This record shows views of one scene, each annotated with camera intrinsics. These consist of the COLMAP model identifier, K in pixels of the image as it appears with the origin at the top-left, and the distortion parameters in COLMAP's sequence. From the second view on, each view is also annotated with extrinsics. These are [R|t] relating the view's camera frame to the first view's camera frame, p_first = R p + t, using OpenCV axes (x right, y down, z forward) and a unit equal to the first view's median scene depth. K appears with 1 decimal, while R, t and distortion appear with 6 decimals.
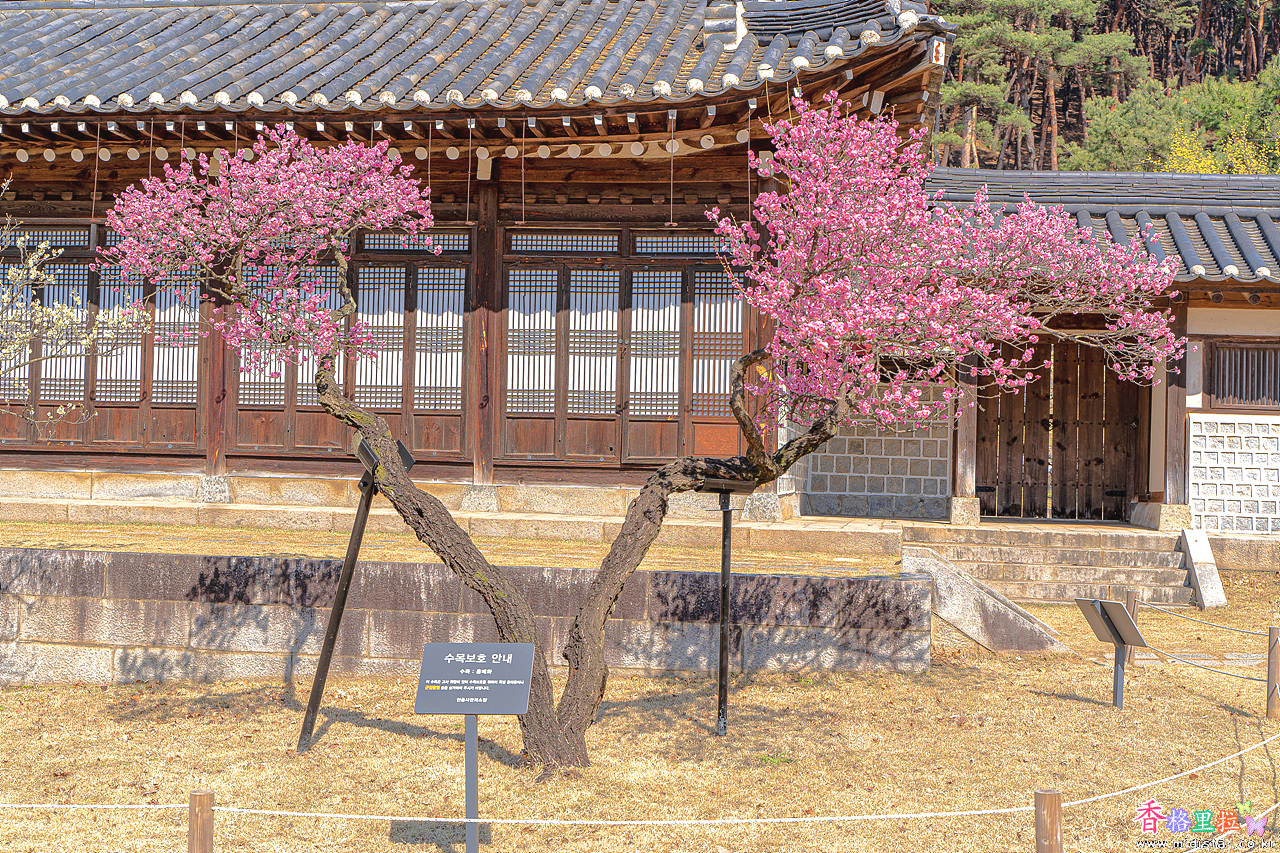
lens RADIAL K [[1728.1, 0, 640.0], [0, 1728.1, 418.1], [0, 0, 1]] dist [-0.018439, 0.000000]
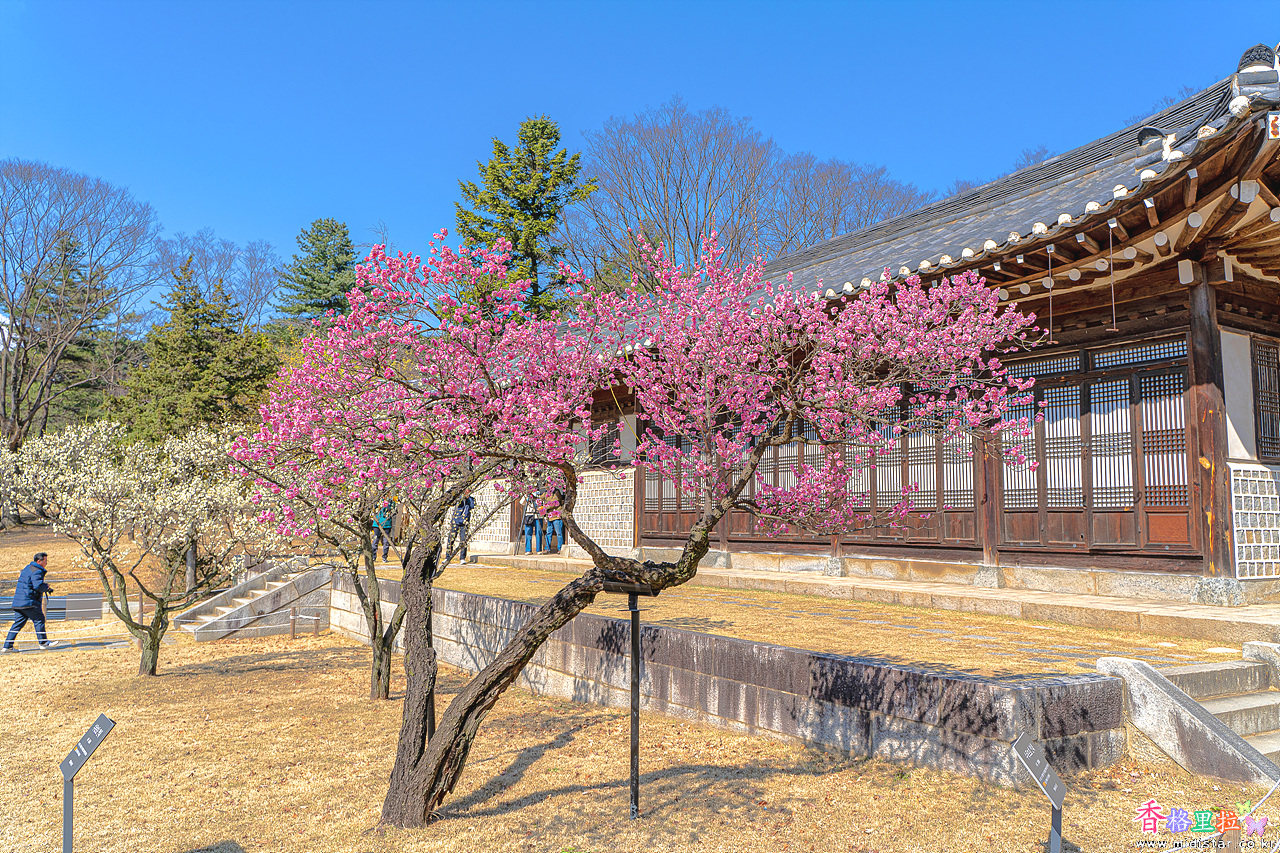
lens RADIAL K [[1007.0, 0, 641.8], [0, 1007.0, 424.3], [0, 0, 1]] dist [-0.000424, -0.009858]
pose [[0.654525, -0.093860, -0.750191, 0.306291], [0.031416, 0.994783, -0.097053, -0.001166], [0.755387, 0.039956, 0.654059, 0.323301]]
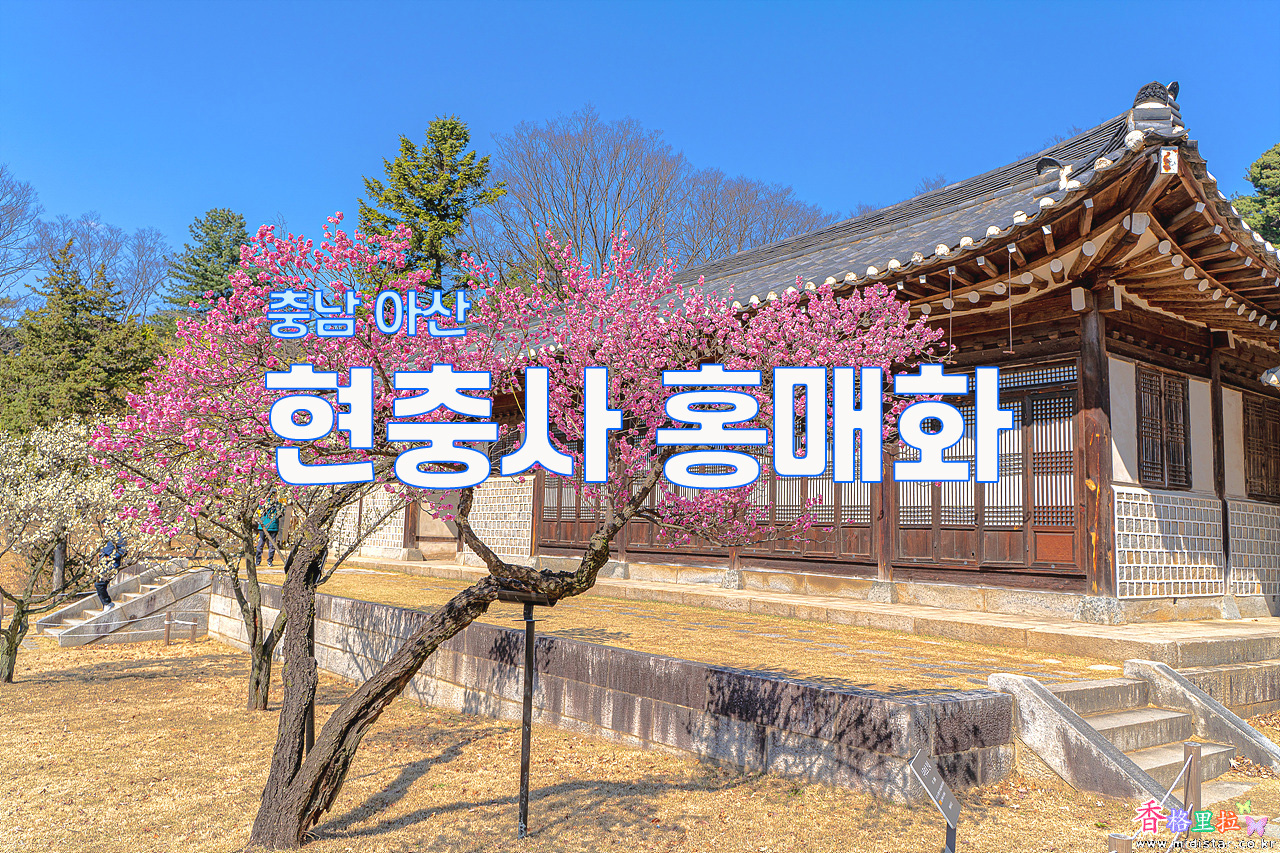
lens RADIAL K [[1007.0, 0, 640.5], [0, 1007.0, 426.8], [0, 0, 1]] dist [-0.000424, -0.009858]
pose [[0.726457, -0.076926, -0.682893, 0.297851], [0.009043, 0.994699, -0.102430, -0.000540], [0.687153, 0.068236, 0.723302, 0.330400]]
